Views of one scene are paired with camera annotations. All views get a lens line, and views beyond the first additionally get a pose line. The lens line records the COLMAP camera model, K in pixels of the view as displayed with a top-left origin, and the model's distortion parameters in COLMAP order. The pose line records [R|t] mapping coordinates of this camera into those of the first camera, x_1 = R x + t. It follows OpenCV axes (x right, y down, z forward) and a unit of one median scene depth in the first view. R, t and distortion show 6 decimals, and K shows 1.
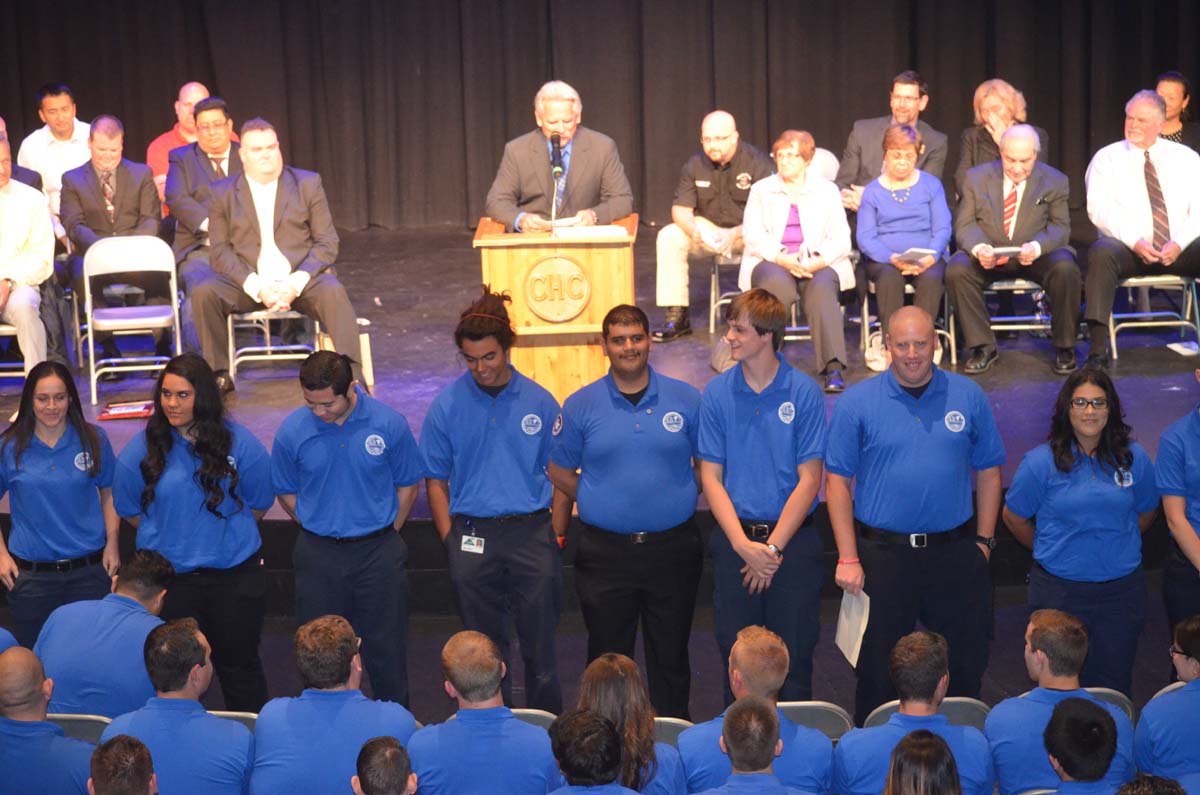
lens RADIAL K [[4171.9, 0, 596.2], [0, 4171.9, 392.7], [0, 0, 1]] dist [0.508147, 0.000000]
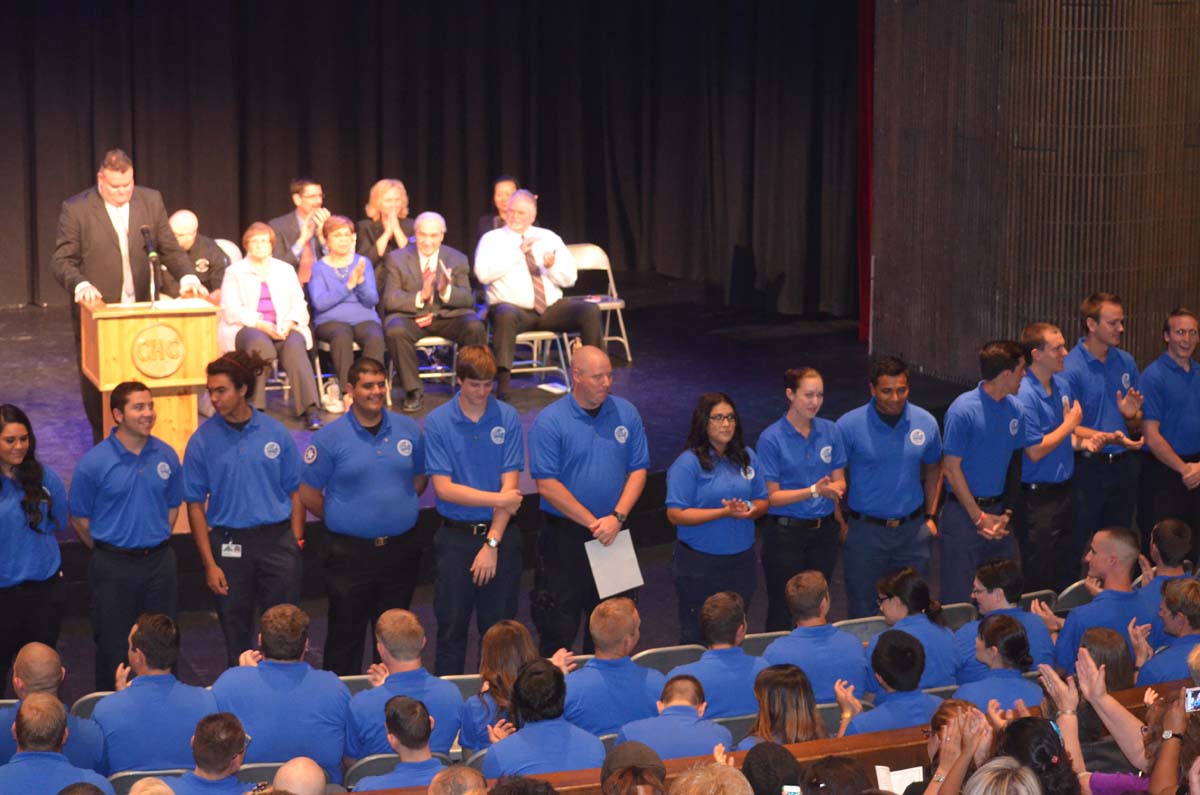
lens RADIAL K [[3342.8, 0, 607.2], [0, 3342.8, 400.3], [0, 0, 1]] dist [-0.090245, 0.000000]
pose [[0.941390, -0.033992, 0.335604, -0.216344], [0.039574, 0.999169, -0.009804, 0.004738], [-0.334992, 0.022511, 0.941952, 0.024845]]
